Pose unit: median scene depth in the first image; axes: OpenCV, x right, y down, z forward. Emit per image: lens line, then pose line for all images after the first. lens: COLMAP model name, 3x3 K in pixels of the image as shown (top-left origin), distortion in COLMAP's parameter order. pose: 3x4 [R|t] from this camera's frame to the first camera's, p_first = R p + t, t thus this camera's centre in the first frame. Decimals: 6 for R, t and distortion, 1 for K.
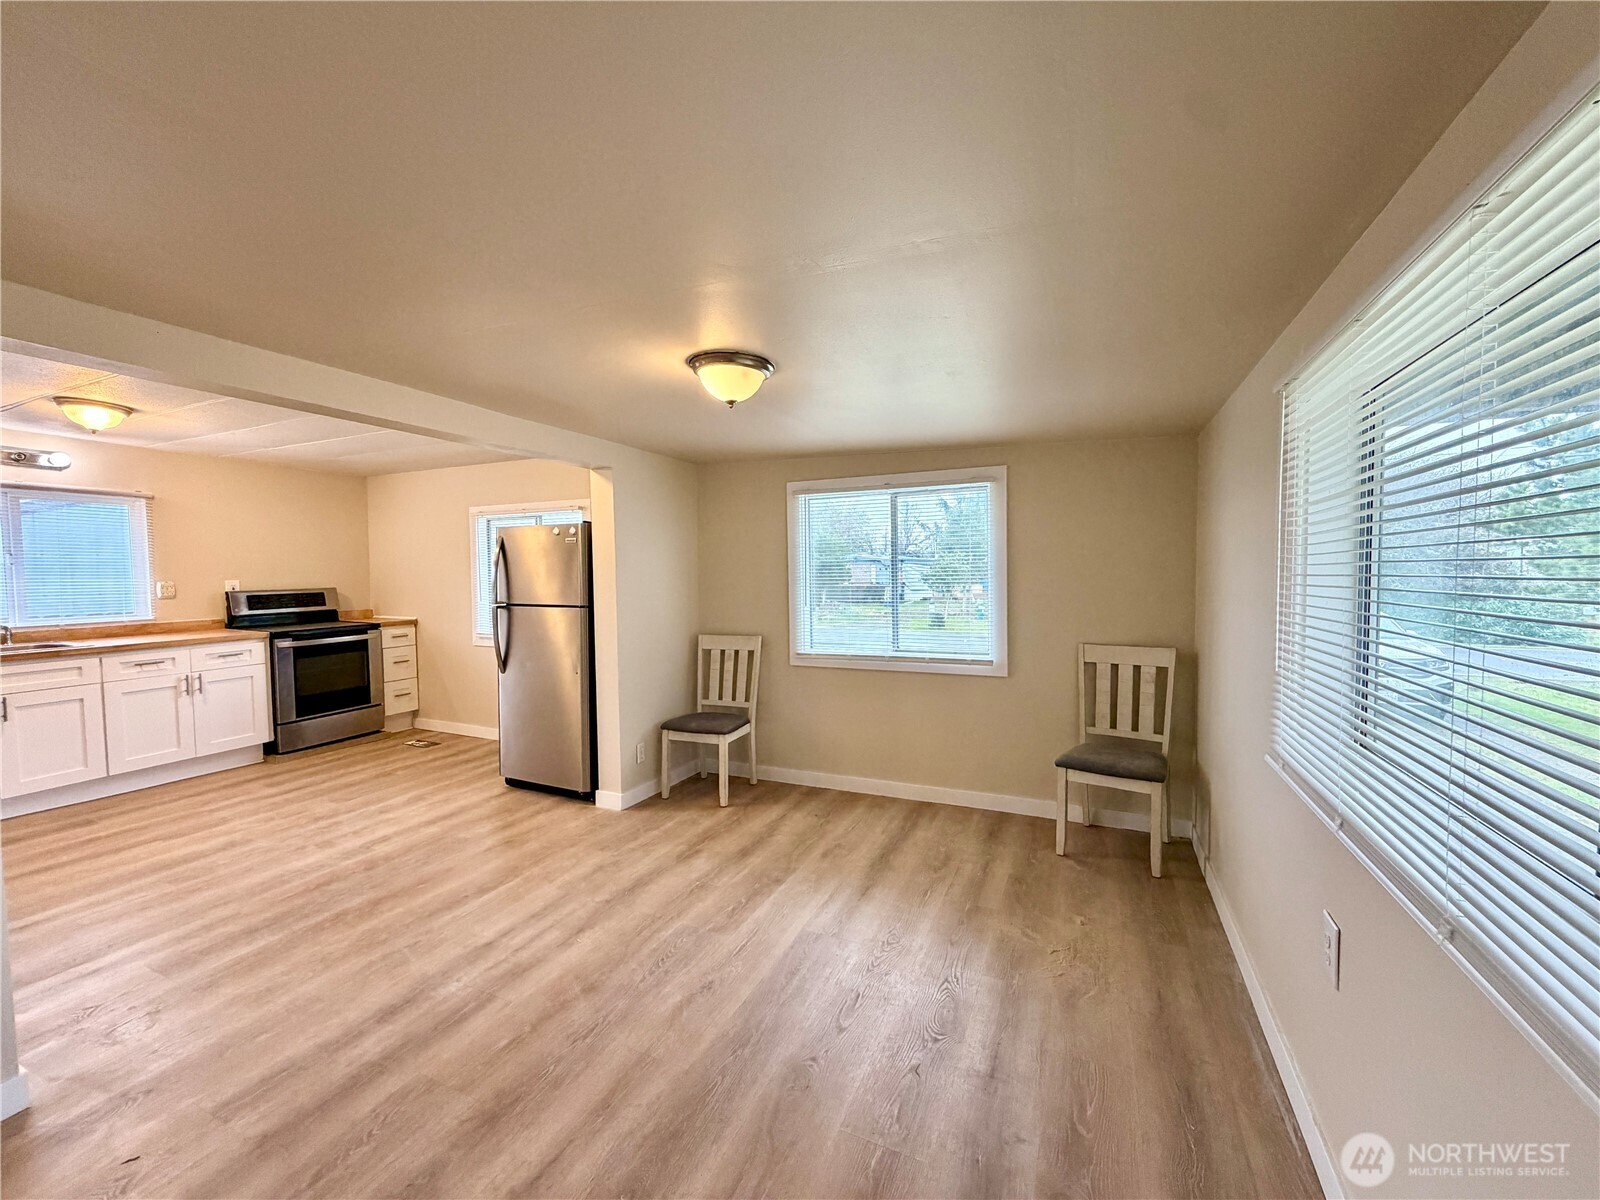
lens RADIAL K [[636.4, 0, 797.4], [0, 636.4, 598.6], [0, 0, 1]] dist [-0.001532, 0.000409]
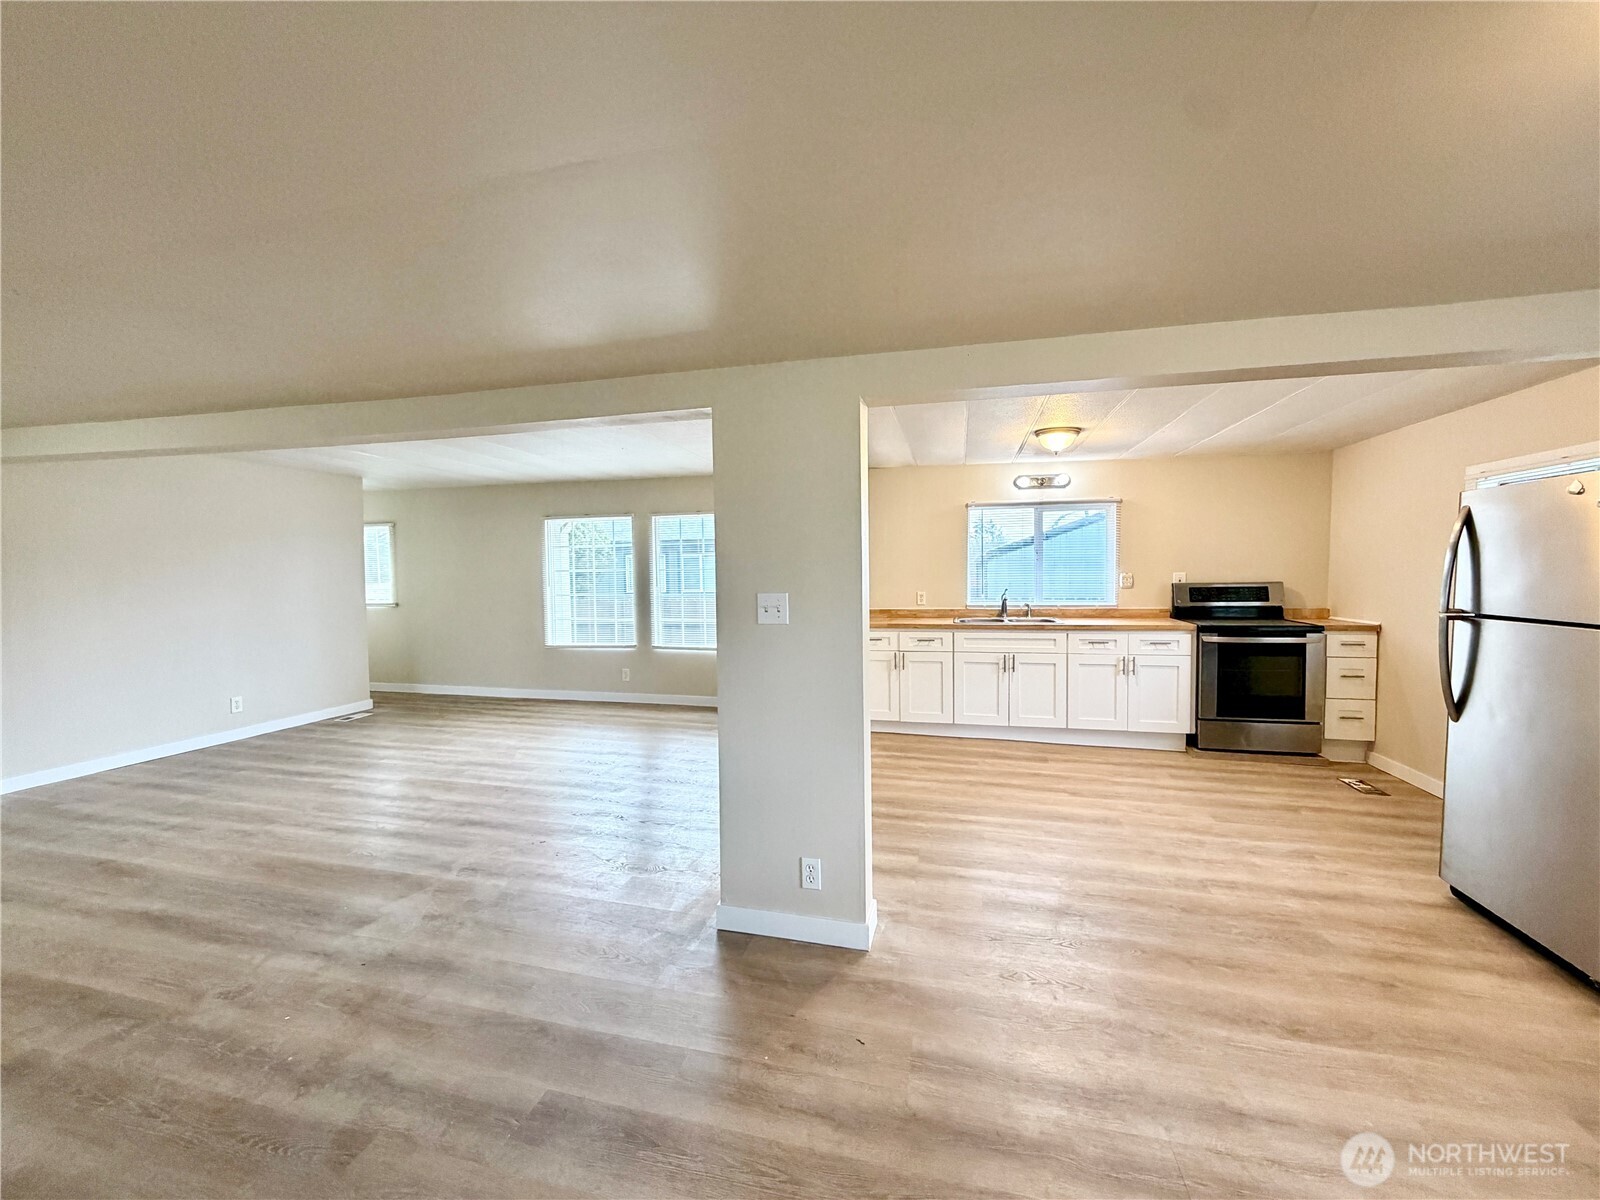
lens RADIAL K [[636.4, 0, 797.4], [0, 636.4, 598.6], [0, 0, 1]] dist [-0.001532, 0.000409]
pose [[0.182133, 0.048261, -0.982089, 0.039159], [-0.035722, 0.998460, 0.042441, -0.009930], [0.982625, 0.027352, 0.183577, 0.233877]]
